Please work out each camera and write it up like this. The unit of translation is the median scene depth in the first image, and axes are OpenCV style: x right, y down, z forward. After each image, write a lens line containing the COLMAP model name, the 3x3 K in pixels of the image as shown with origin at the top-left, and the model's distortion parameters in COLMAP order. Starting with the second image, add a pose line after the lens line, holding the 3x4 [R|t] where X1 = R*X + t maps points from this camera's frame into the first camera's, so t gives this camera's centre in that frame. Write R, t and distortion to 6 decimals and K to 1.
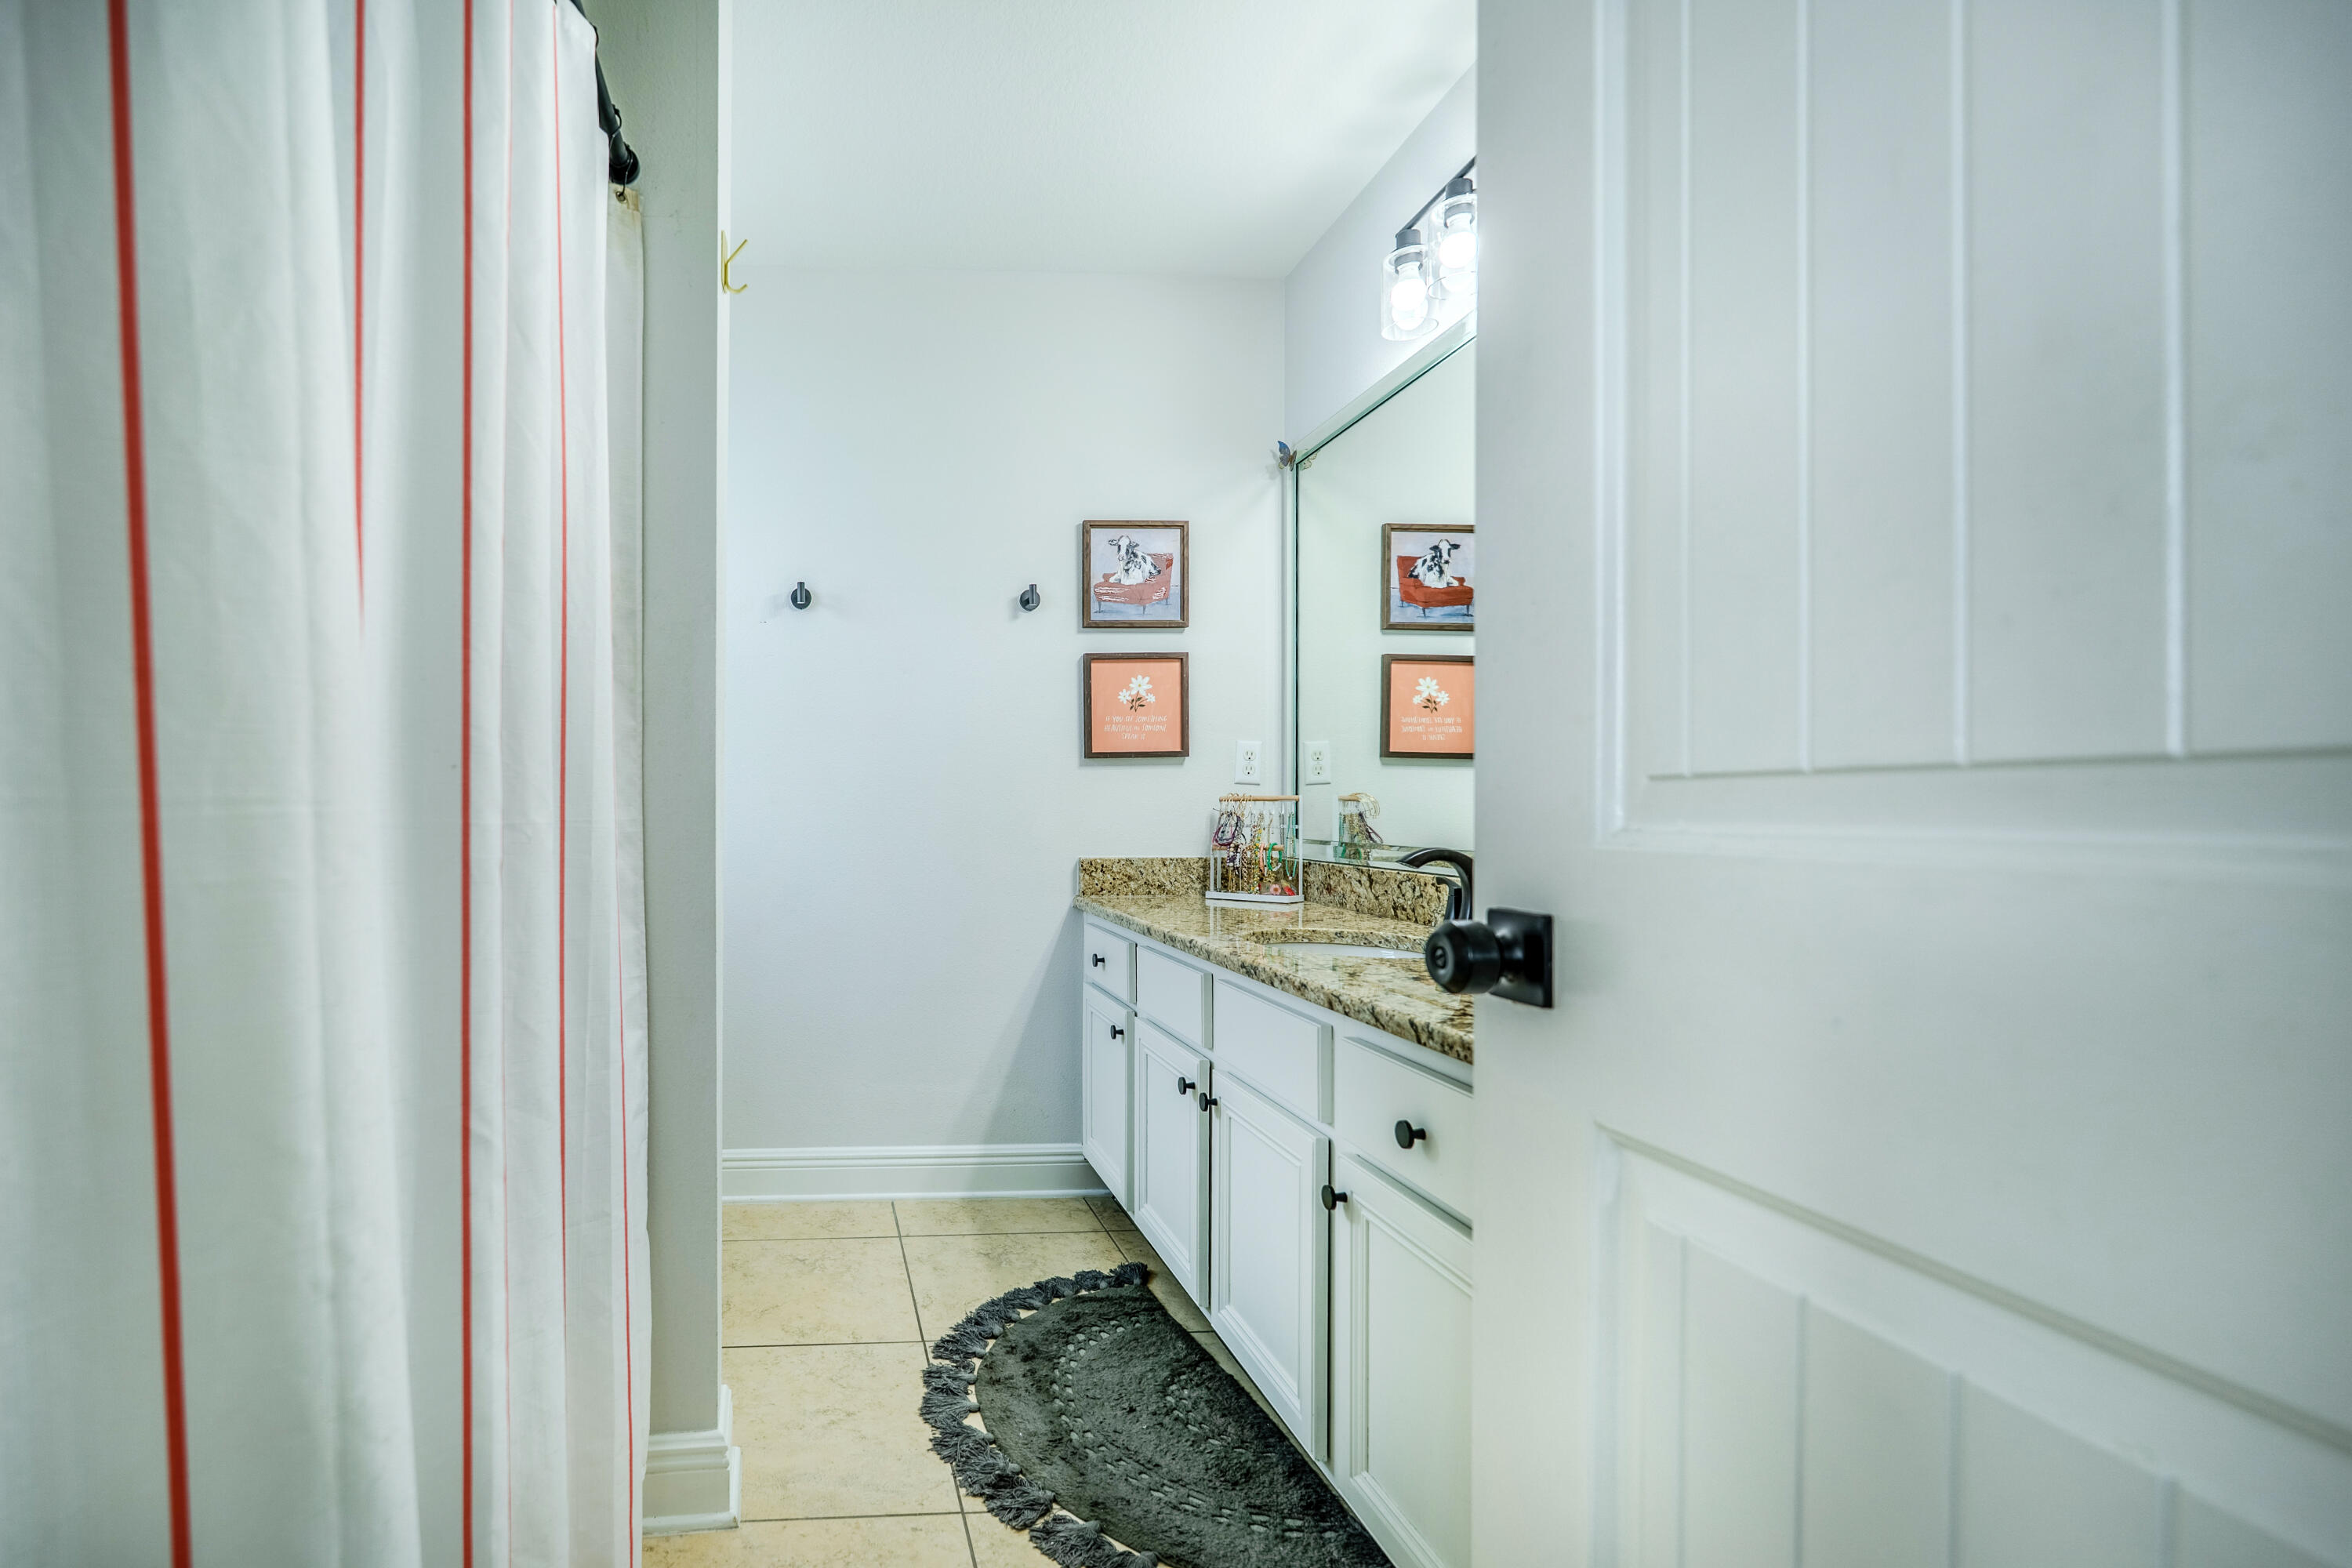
lens RADIAL K [[1077.8, 0, 1212.8], [0, 1077.8, 780.0], [0, 0, 1]] dist [-0.000249, 0.000220]
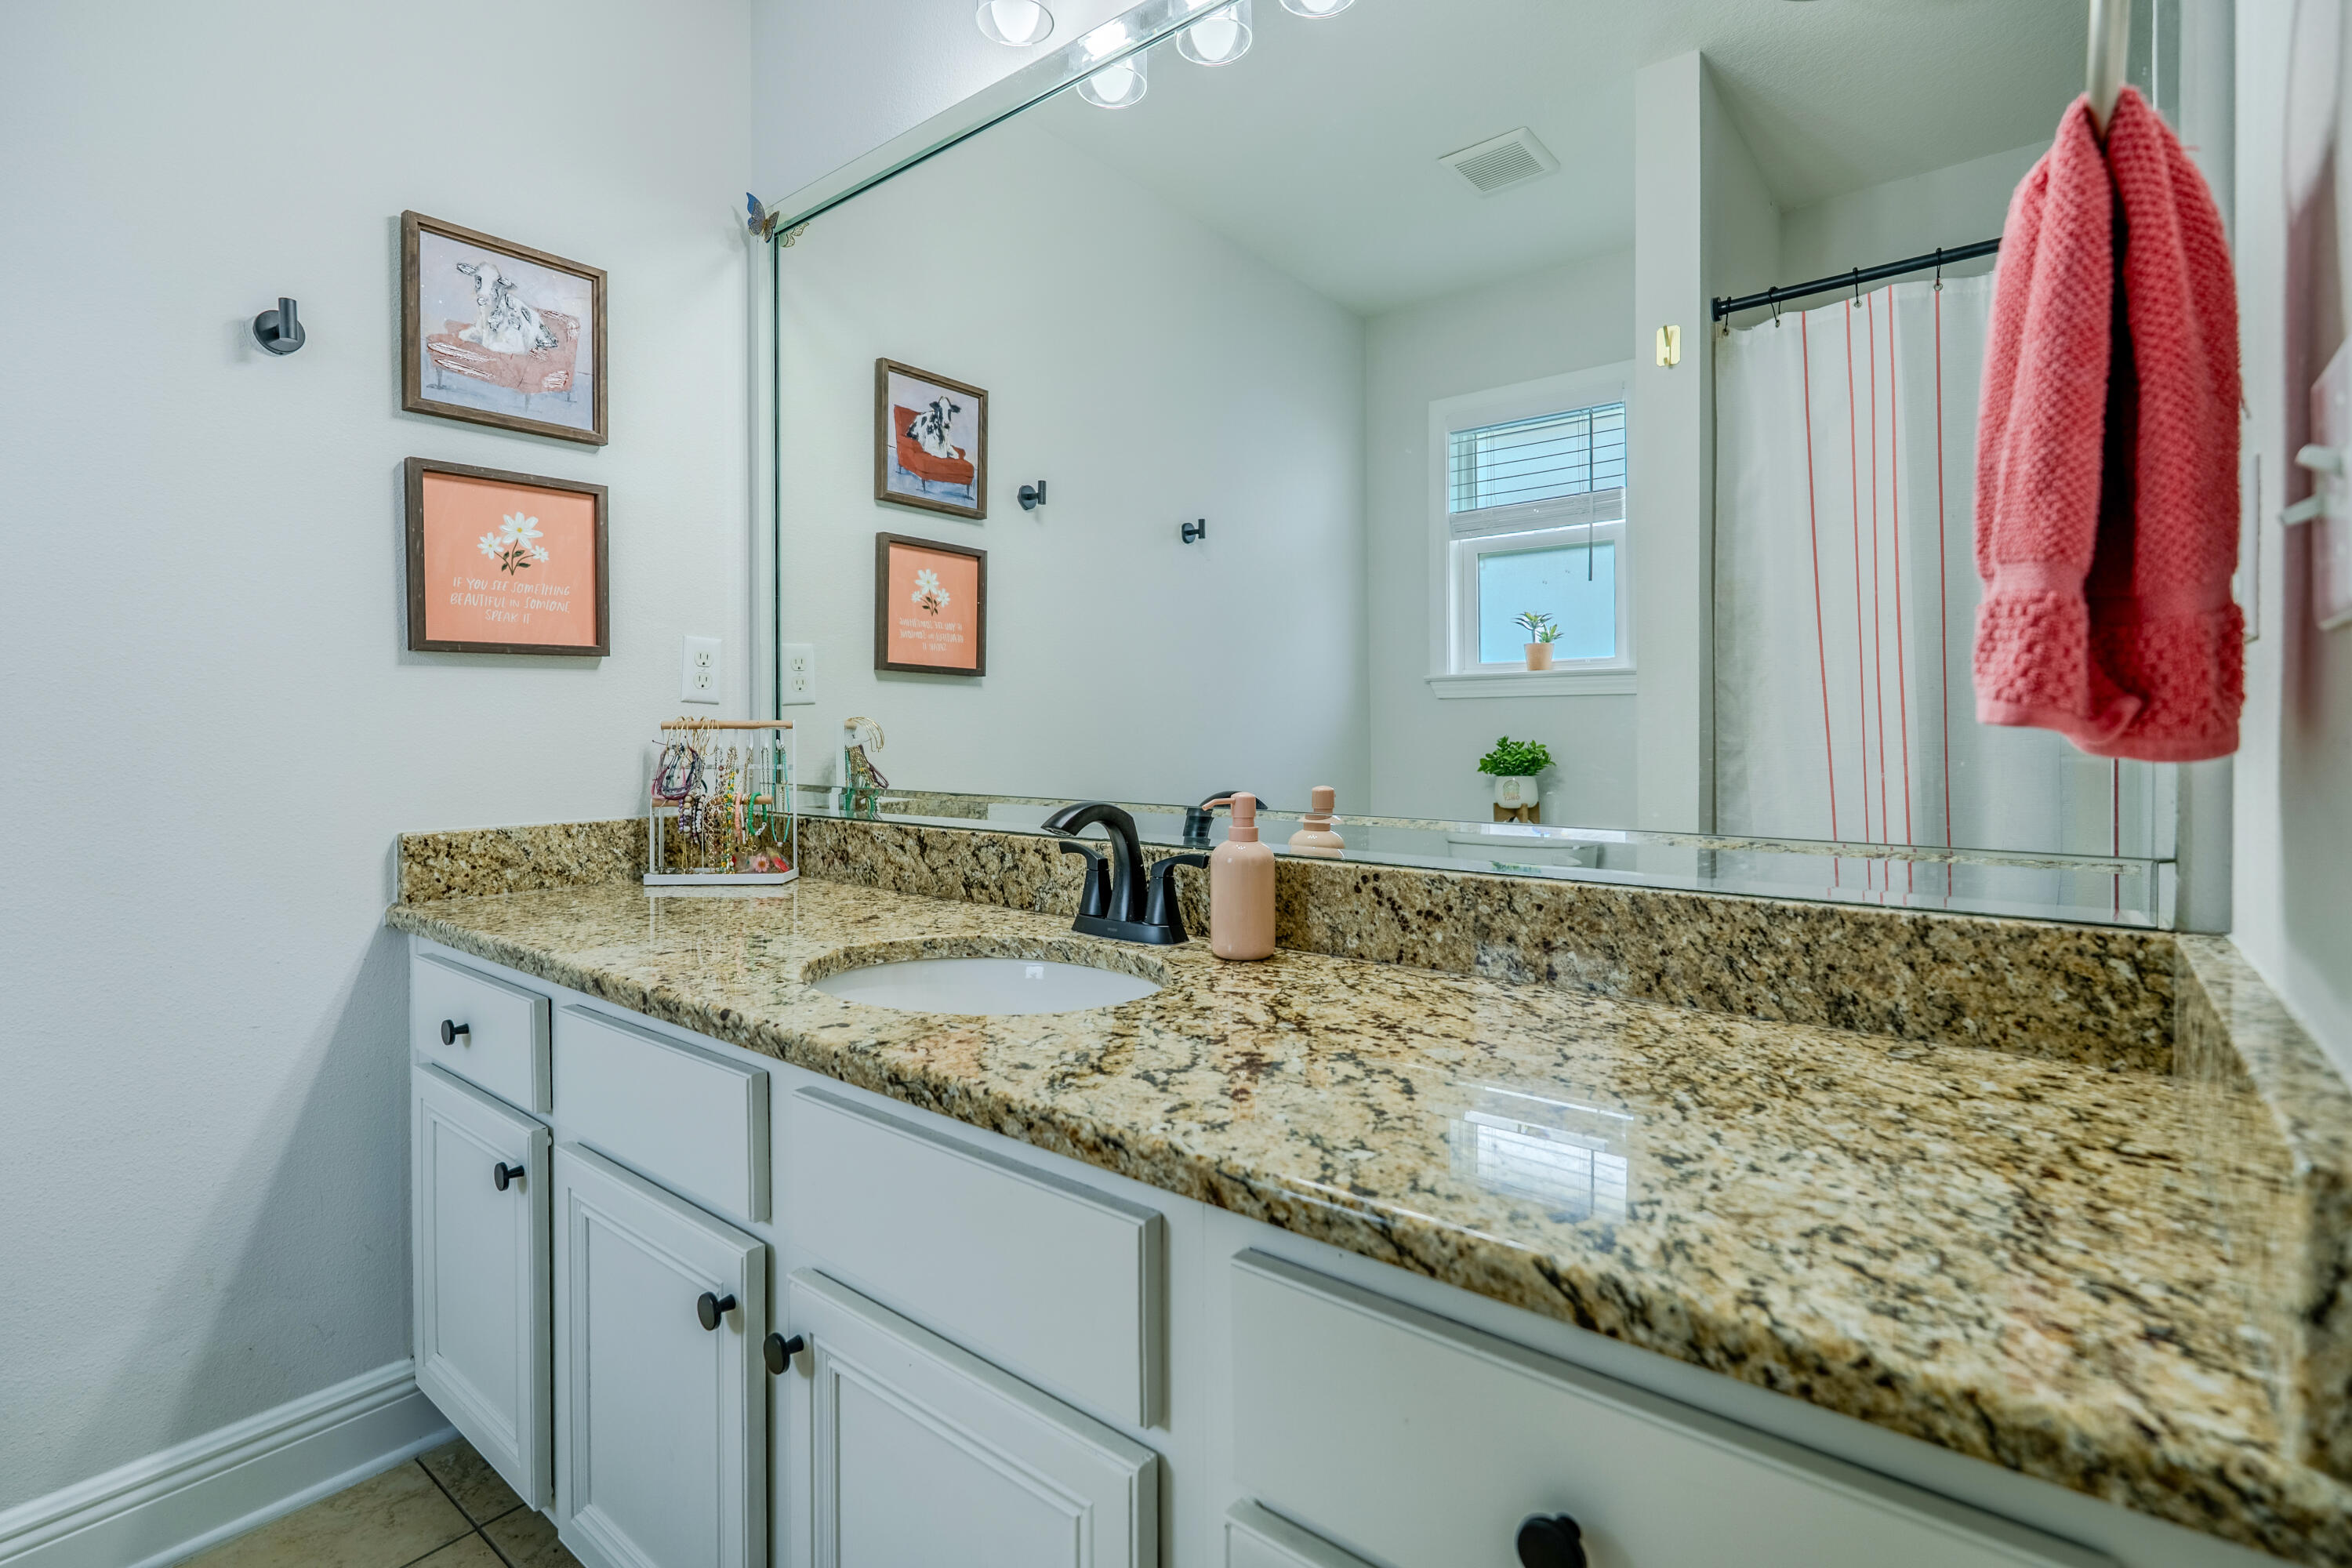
lens RADIAL K [[1067.1, 0, 1174.4], [0, 1067.1, 734.8], [0, 0, 1]] dist [-0.001525, -0.000357]
pose [[0.852771, -0.001338, 0.522283, -0.066710], [-0.012812, 0.999642, 0.023479, 0.004683], [-0.522128, -0.026713, 0.852449, 0.320014]]
